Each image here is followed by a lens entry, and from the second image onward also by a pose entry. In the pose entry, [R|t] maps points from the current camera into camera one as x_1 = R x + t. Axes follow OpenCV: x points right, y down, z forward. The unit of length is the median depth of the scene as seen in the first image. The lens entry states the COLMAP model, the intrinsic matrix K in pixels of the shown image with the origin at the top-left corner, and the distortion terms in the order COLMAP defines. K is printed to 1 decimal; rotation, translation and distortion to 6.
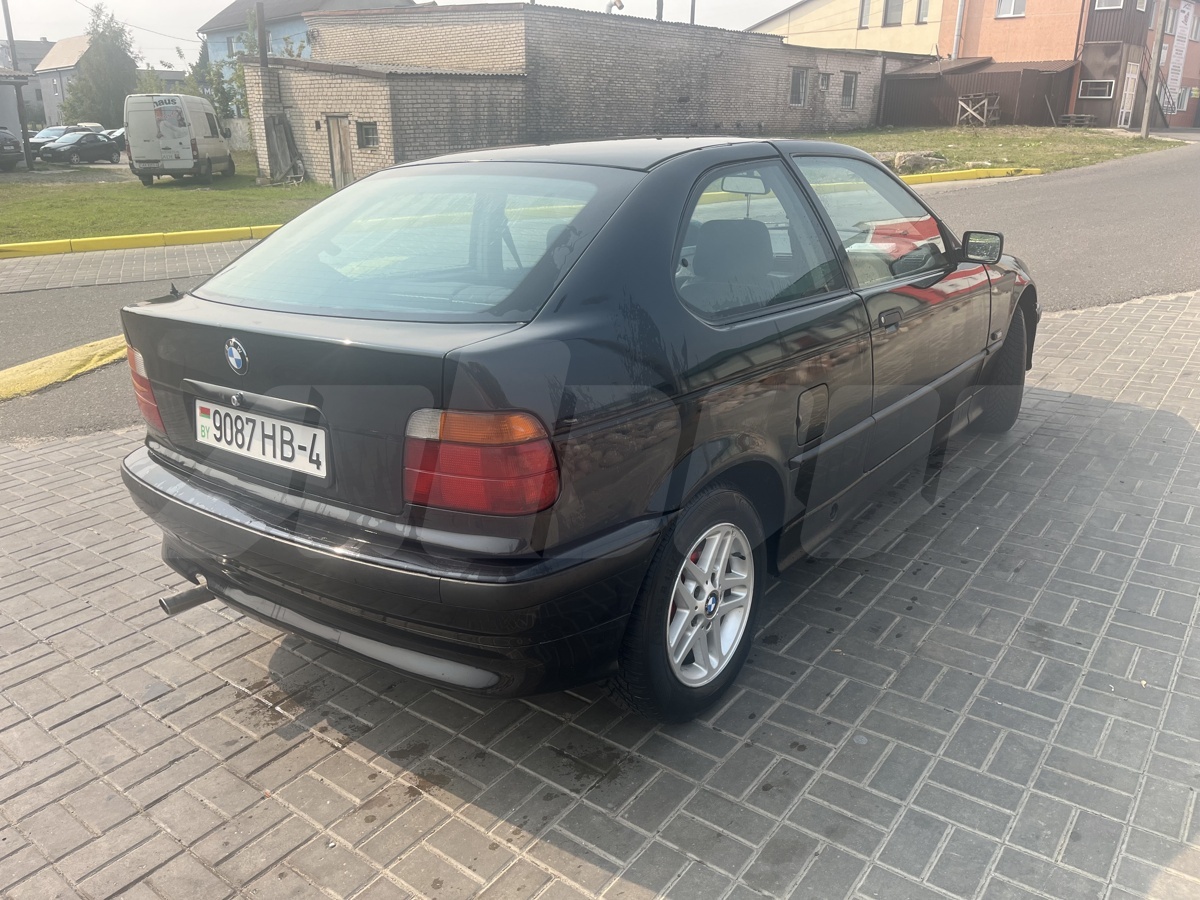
lens RADIAL K [[915.6, 0, 600.0], [0, 915.6, 450.0], [0, 0, 1]] dist [0.087509, -0.123707]
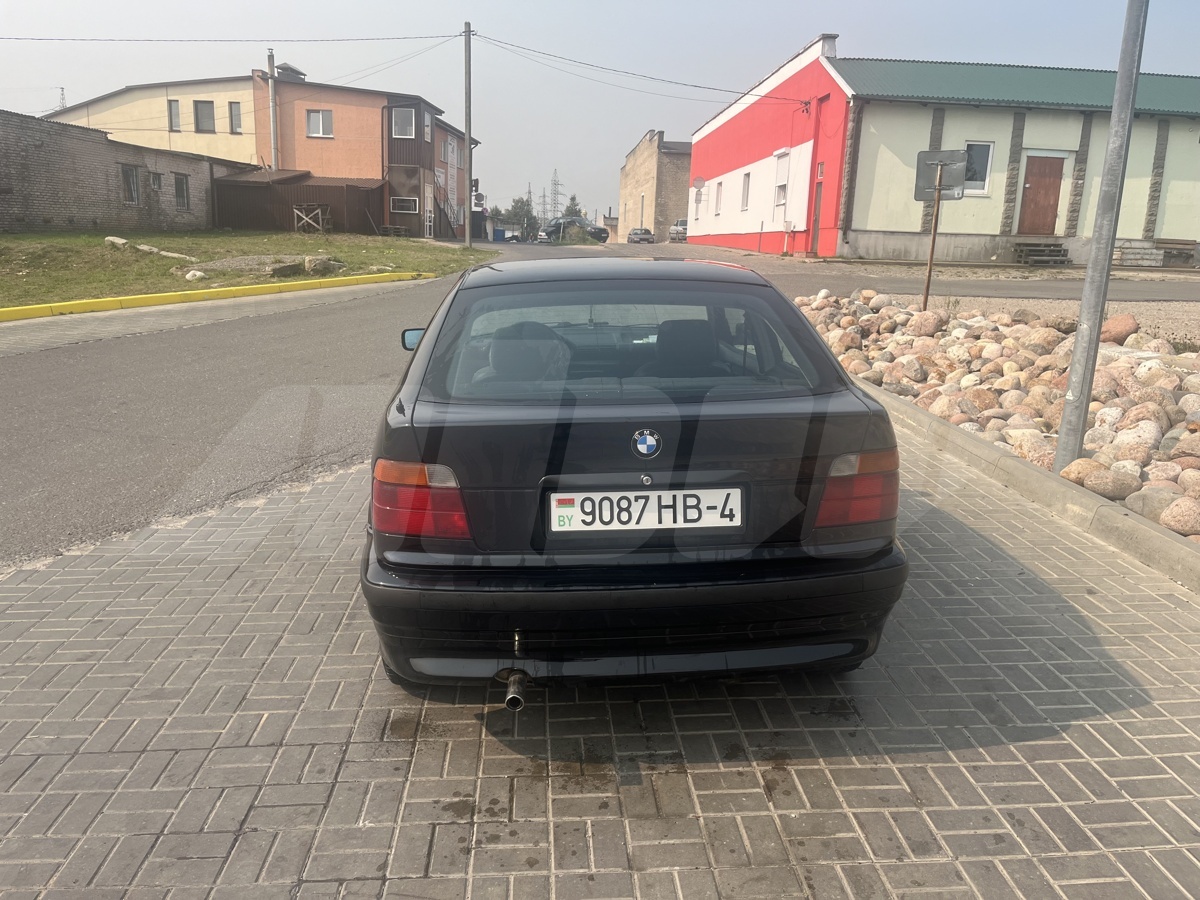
lens RADIAL K [[915.6, 0, 600.0], [0, 915.6, 450.0], [0, 0, 1]] dist [0.087509, -0.123707]
pose [[0.748988, -0.121493, 0.651350, -0.156385], [0.186570, 0.981940, -0.031381, -0.008622], [-0.635774, 0.145026, 0.758128, 0.018554]]
